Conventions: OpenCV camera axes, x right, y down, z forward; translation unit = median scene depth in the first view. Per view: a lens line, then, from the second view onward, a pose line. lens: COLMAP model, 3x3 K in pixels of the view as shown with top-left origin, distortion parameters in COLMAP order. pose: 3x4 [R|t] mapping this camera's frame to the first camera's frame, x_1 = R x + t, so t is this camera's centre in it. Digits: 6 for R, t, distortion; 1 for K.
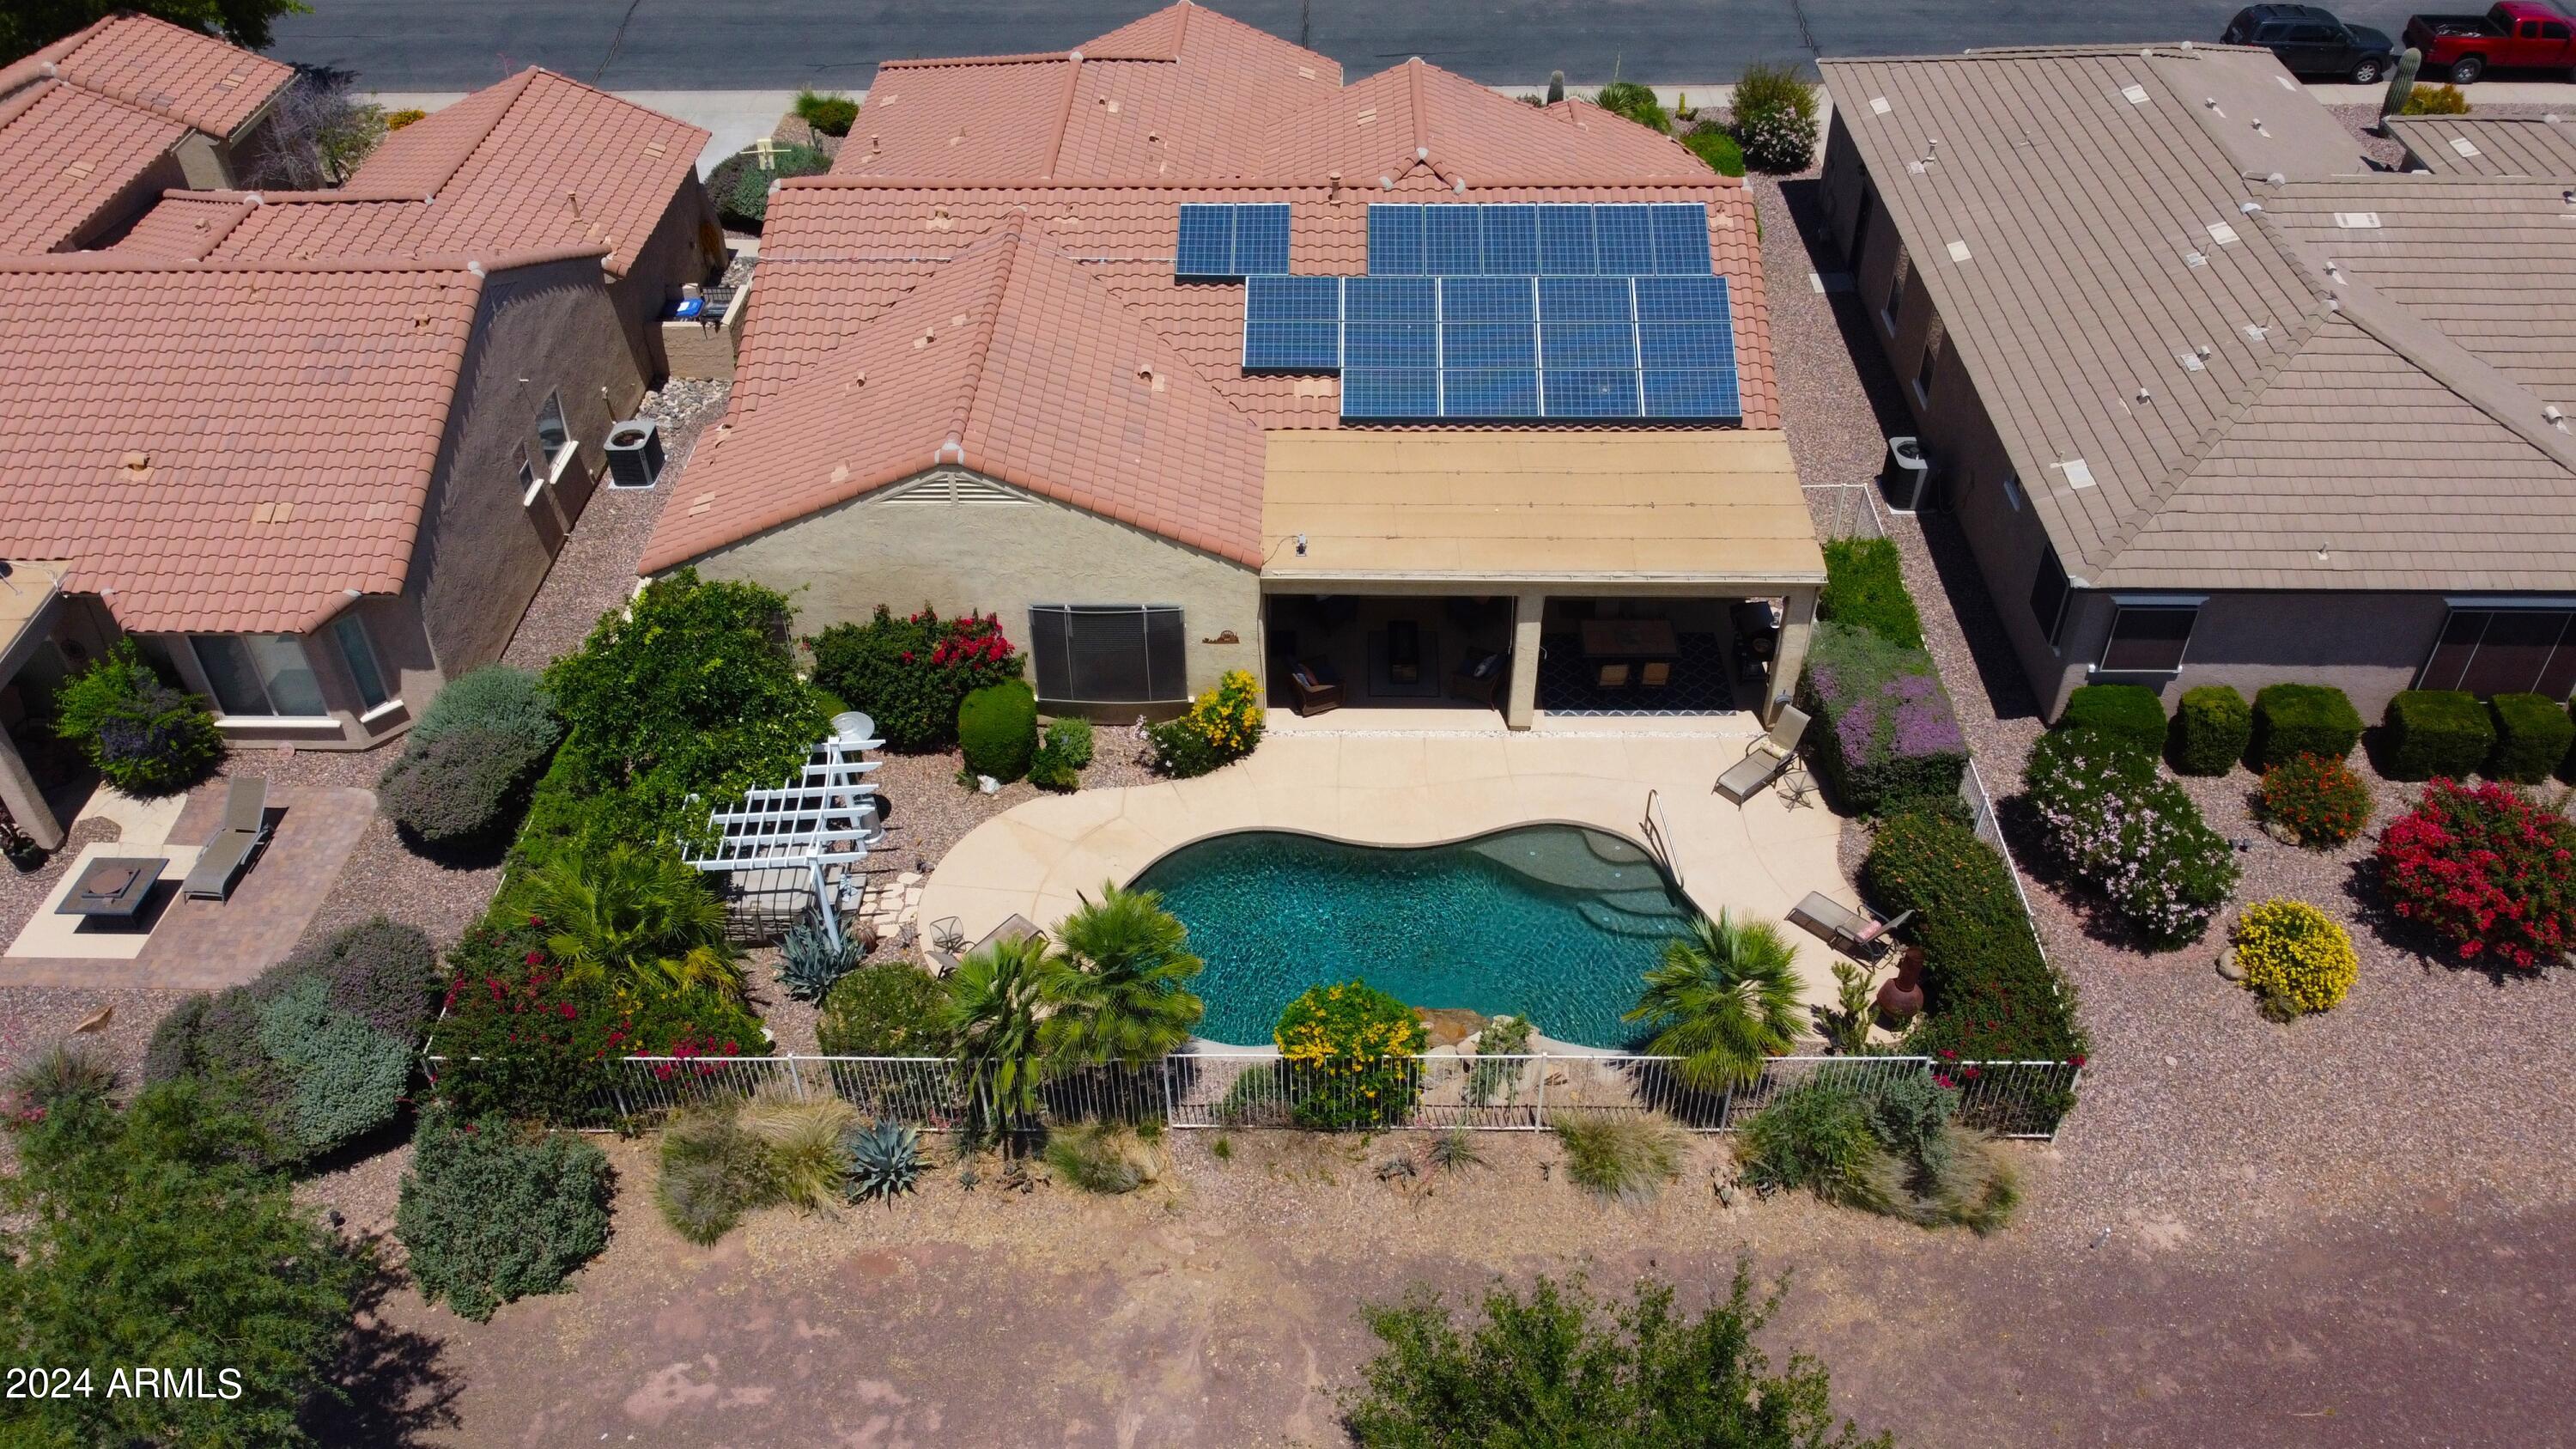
lens RADIAL K [[1952.2, 0, 1267.6], [0, 1952.2, 736.9], [0, 0, 1]] dist [-0.000455, -0.003921]
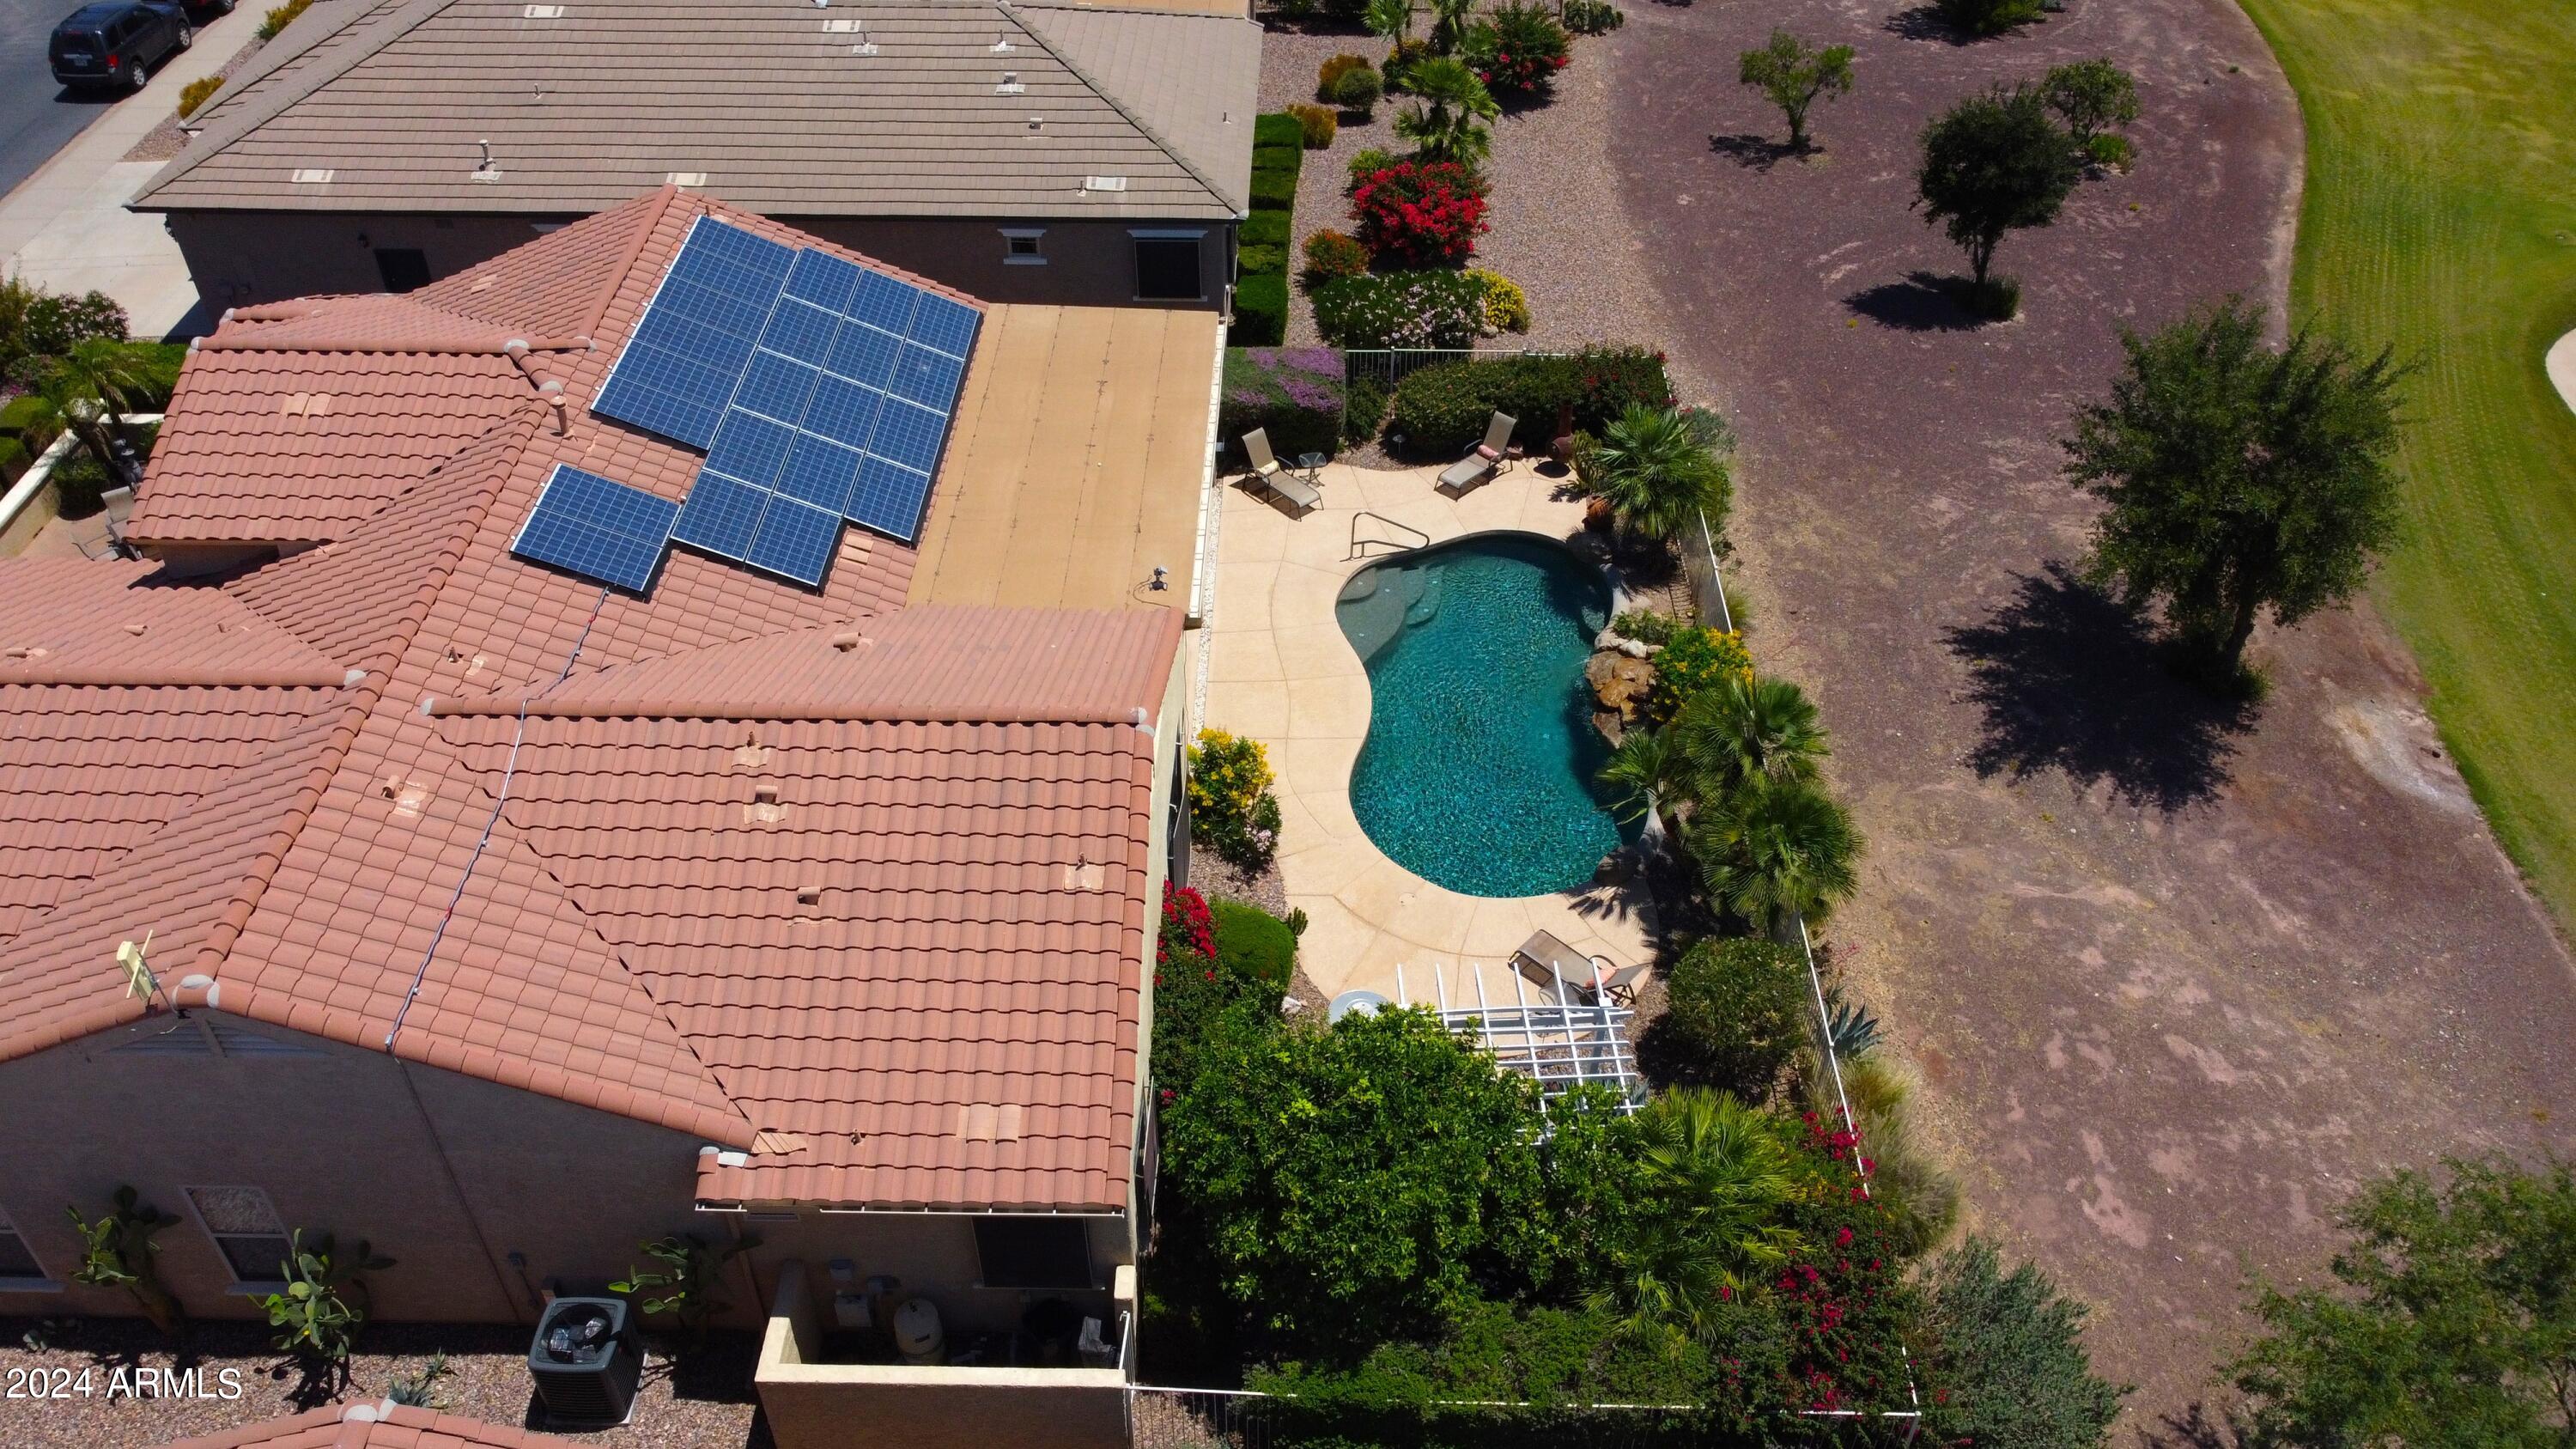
lens RADIAL K [[1952.2, 0, 1295.0], [0, 1952.2, 766.0], [0, 0, 1]] dist [-0.000455, -0.003921]
pose [[-0.012753, -0.644239, 0.764718, -0.691400], [0.637936, 0.583674, 0.502356, -0.436836], [-0.769984, 0.494248, 0.403540, 0.595117]]
